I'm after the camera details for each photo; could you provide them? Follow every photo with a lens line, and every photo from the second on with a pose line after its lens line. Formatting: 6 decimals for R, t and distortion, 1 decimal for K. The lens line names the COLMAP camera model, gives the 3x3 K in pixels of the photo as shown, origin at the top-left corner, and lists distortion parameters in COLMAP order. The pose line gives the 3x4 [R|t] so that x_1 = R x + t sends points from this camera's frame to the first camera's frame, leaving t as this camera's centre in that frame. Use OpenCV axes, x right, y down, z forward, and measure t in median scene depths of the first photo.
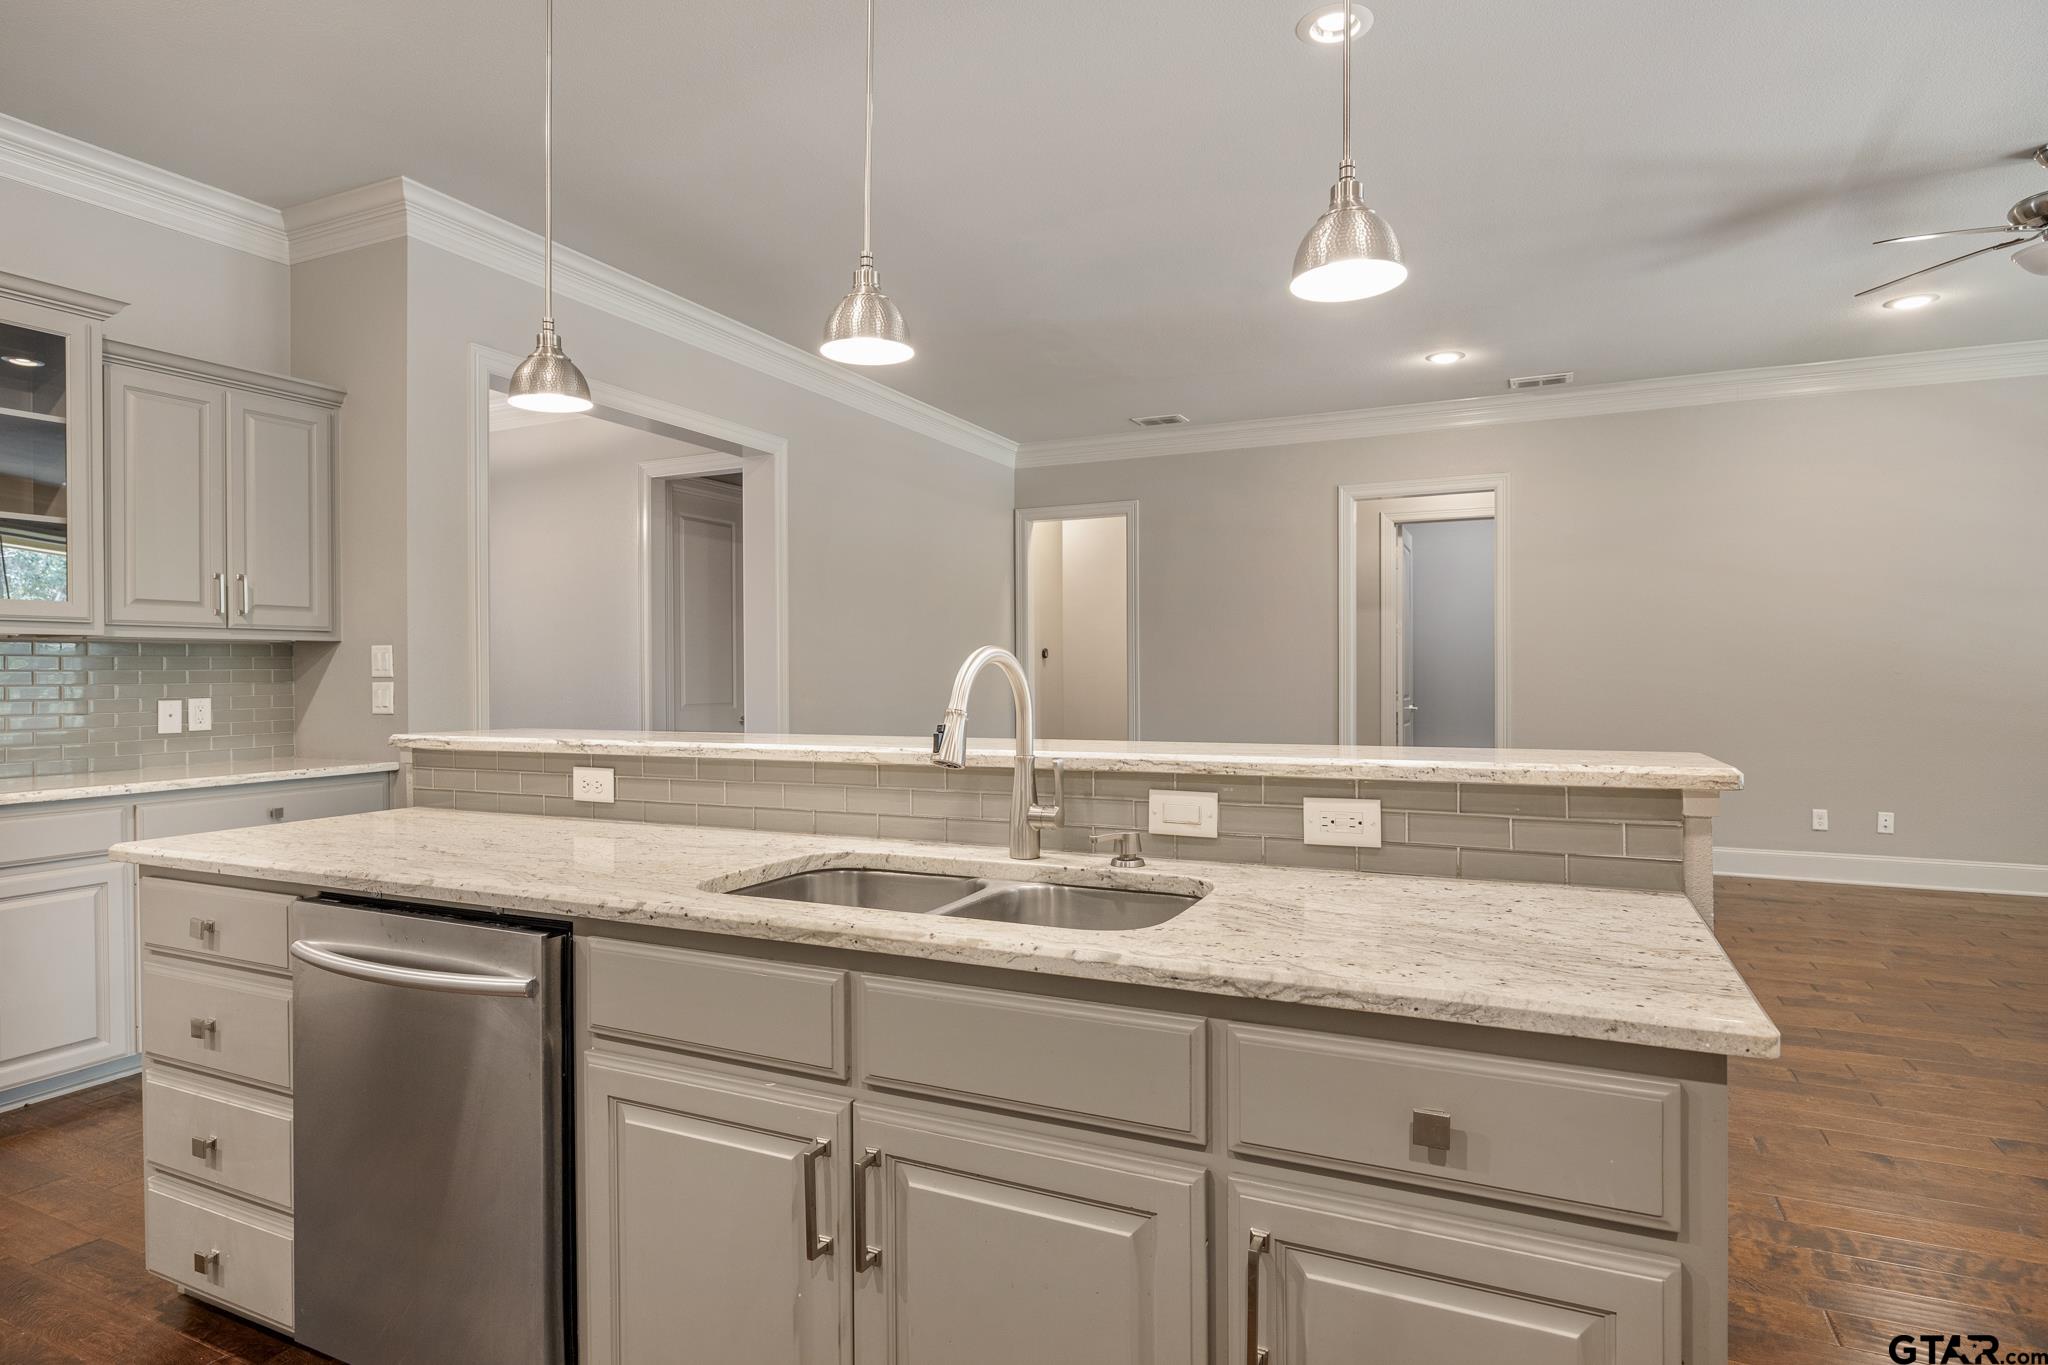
lens RADIAL K [[1111.3, 0, 1032.3], [0, 1111.3, 654.4], [0, 0, 1]] dist [-0.008105, -0.000082]
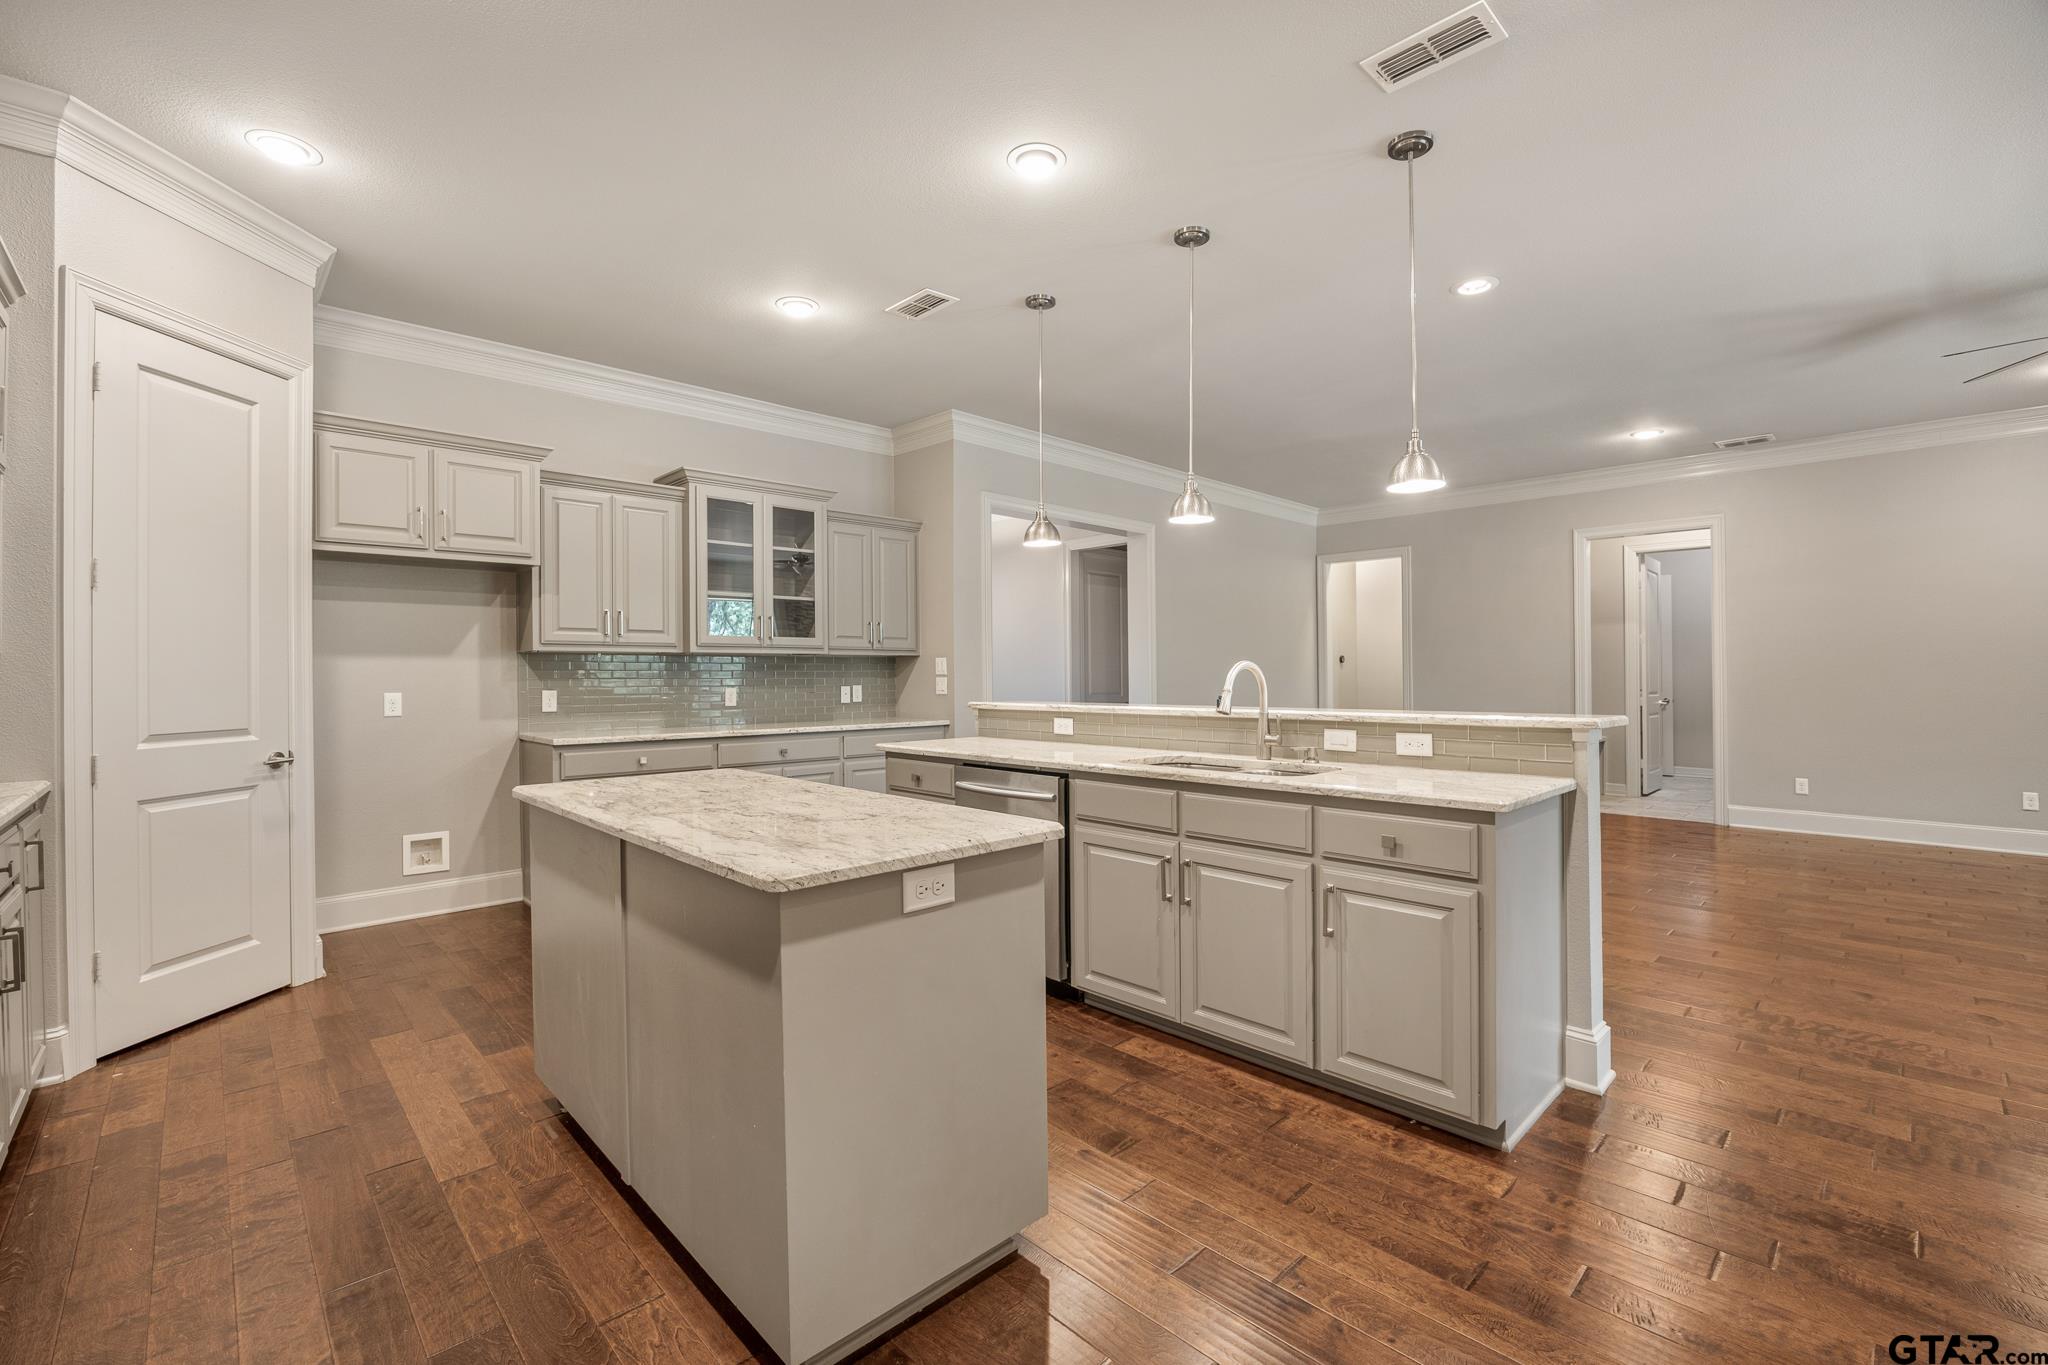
lens RADIAL K [[889.1, 0, 1022.9], [0, 889.1, 658.6], [0, 0, 1]] dist [-0.019480, 0.001472]
pose [[0.933513, -0.003799, -0.358522, 0.131033], [0.003909, 0.999992, -0.000416, -0.009360], [0.358521, -0.001013, 0.933521, -0.576300]]
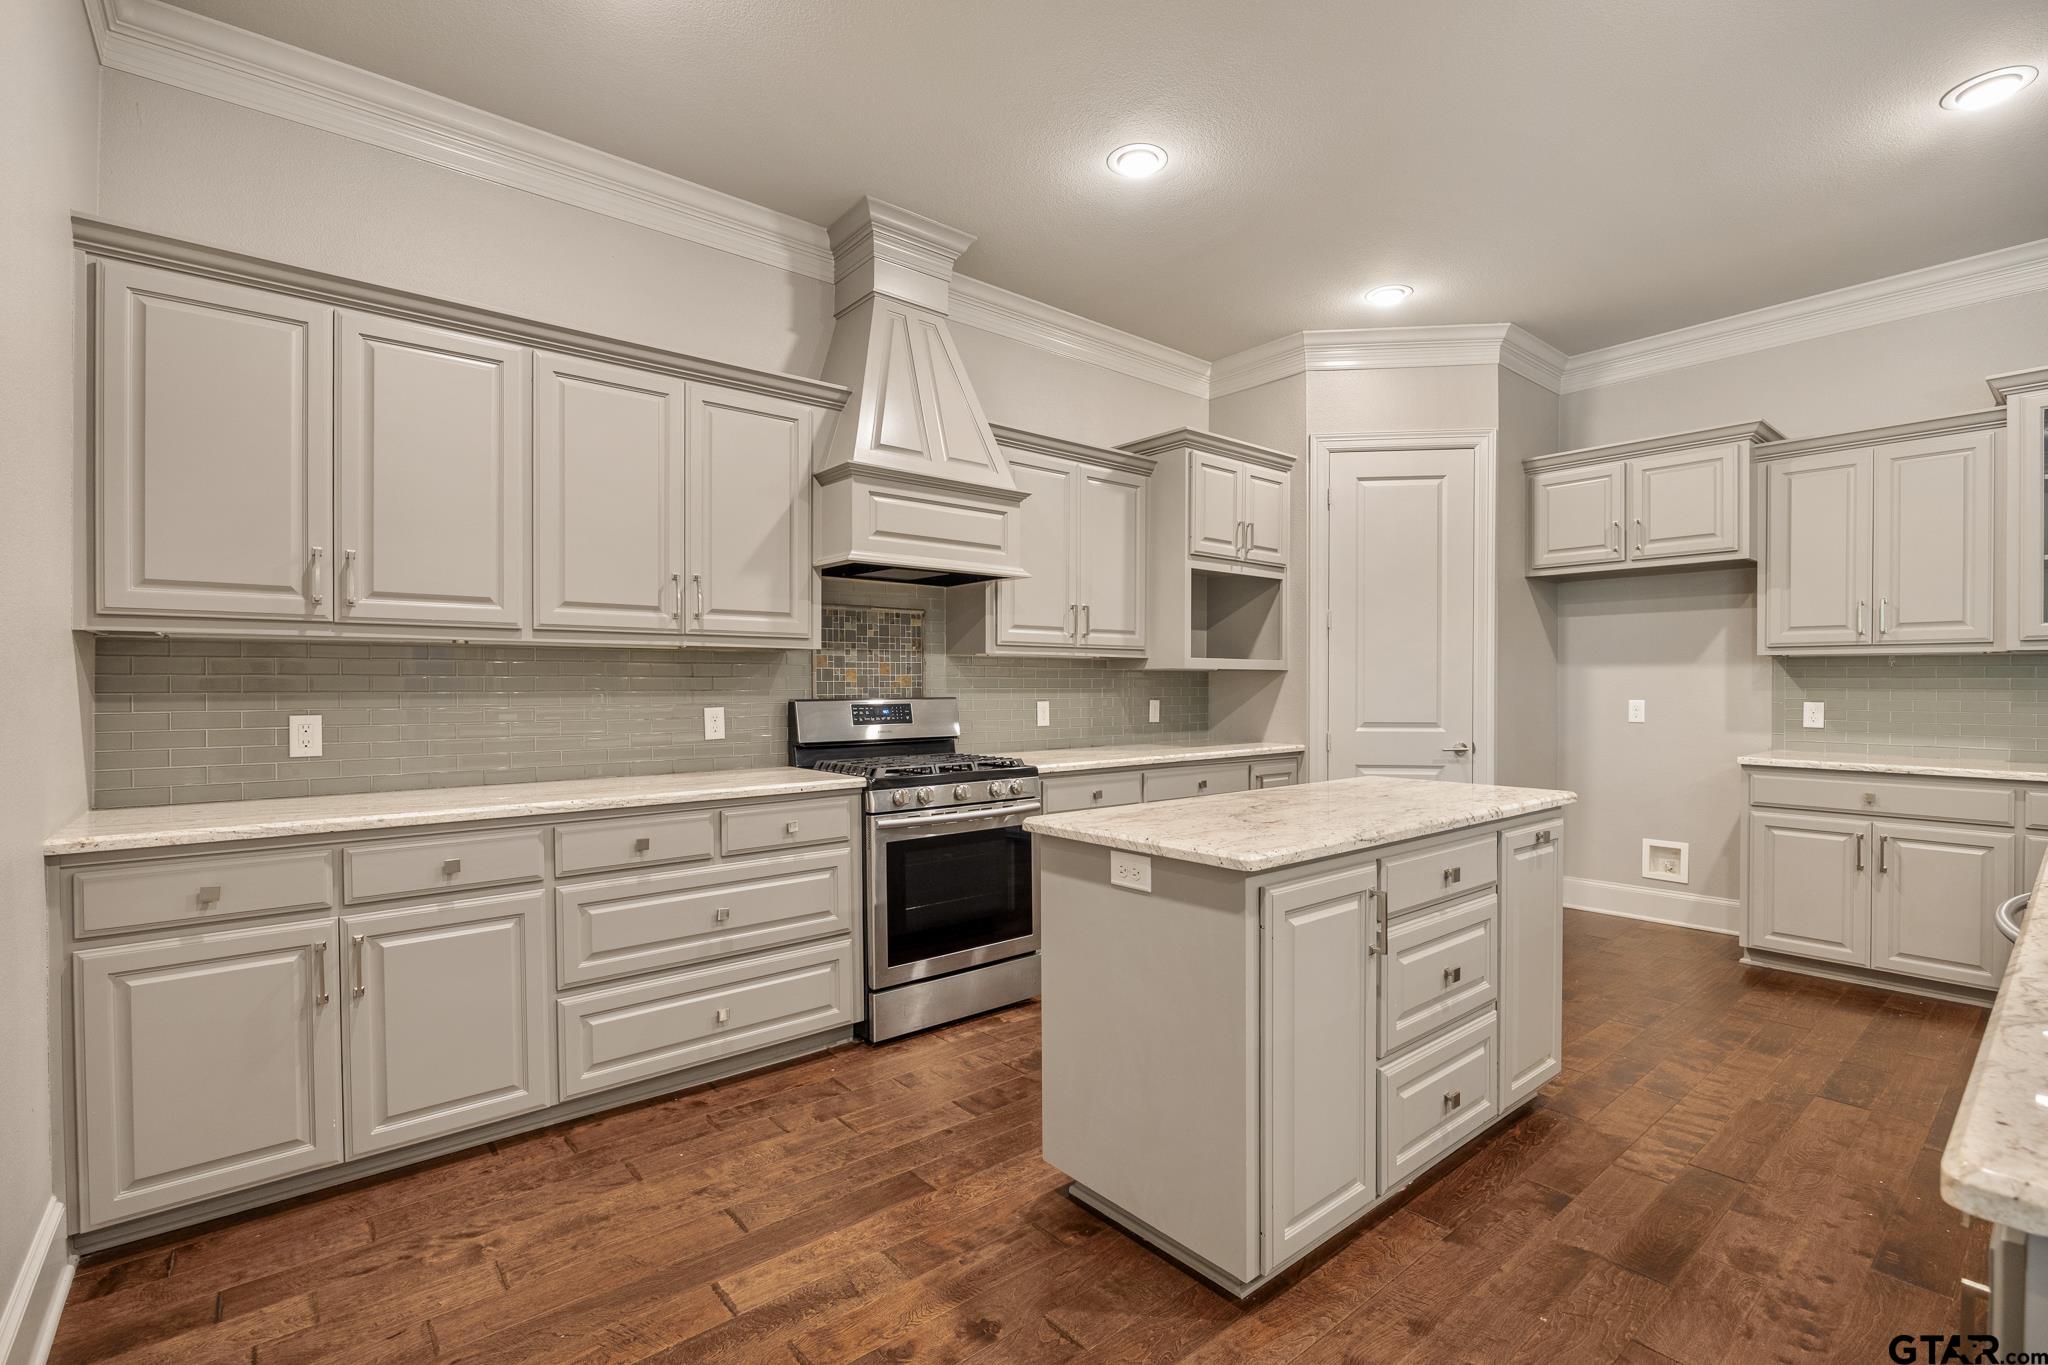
lens RADIAL K [[889.1, 0, 1017.4], [0, 889.1, 699.4], [0, 0, 1]] dist [-0.019480, 0.001472]
pose [[-0.435224, 0.022195, -0.900049, 0.548926], [0.015506, 0.999733, 0.017156, 0.000463], [0.900189, -0.006489, -0.435452, 0.262928]]
